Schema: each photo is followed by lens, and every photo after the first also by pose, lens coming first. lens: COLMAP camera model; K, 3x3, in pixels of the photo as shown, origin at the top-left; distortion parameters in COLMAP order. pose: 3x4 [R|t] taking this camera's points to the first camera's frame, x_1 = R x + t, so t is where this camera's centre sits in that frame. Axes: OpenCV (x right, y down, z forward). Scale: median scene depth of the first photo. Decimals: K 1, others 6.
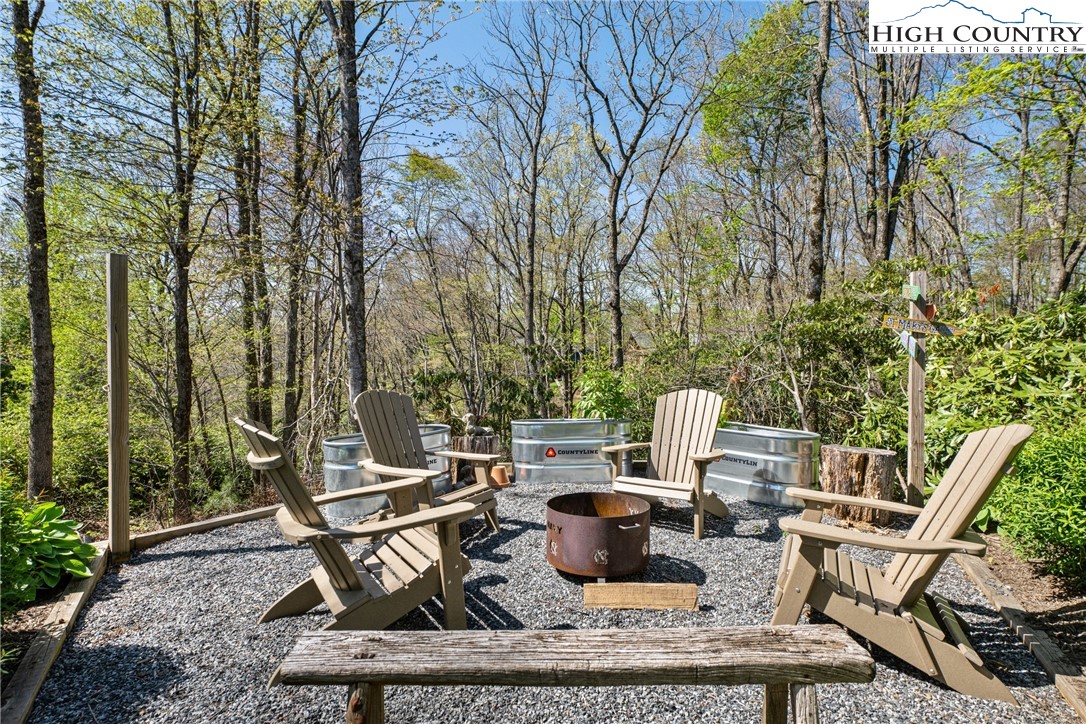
lens RADIAL K [[567.2, 0, 543.0], [0, 567.2, 362.0], [0, 0, 1]] dist [-0.000003, 0.000233]
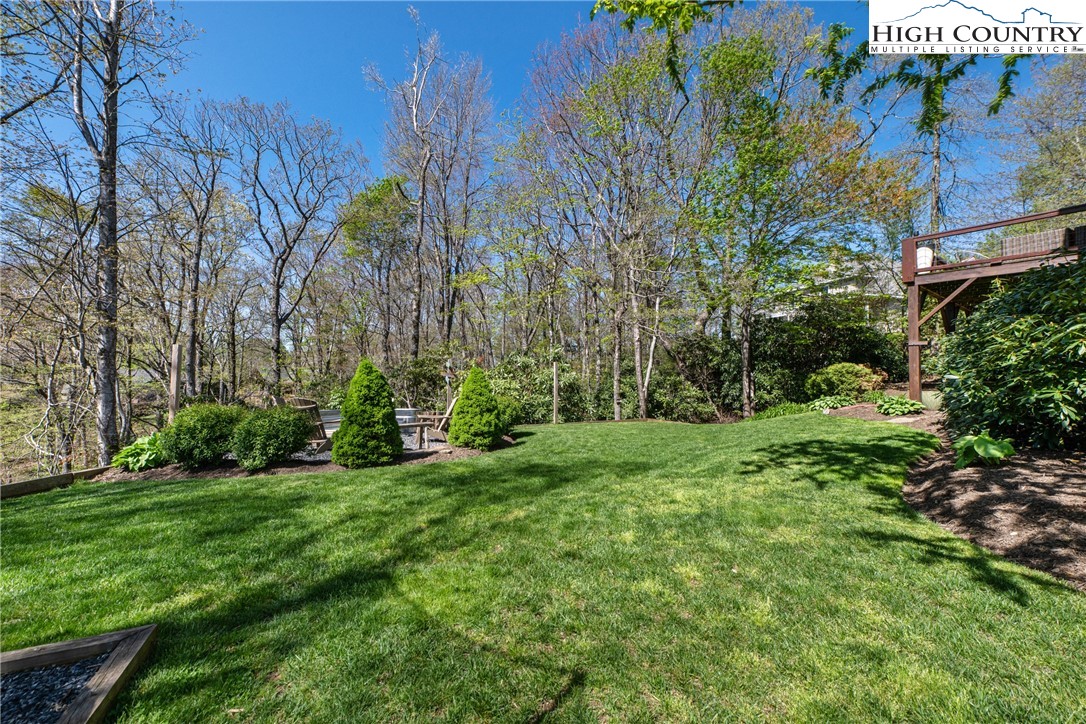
lens RADIAL K [[426.6, 0, 538.1], [0, 426.6, 371.7], [0, 0, 1]] dist [0.009732, -0.000188]
pose [[0.738253, 0.020038, 0.674226, -0.120188], [0.009788, 0.999135, -0.040411, 0.004221], [-0.674453, 0.036433, 0.737419, -0.223155]]
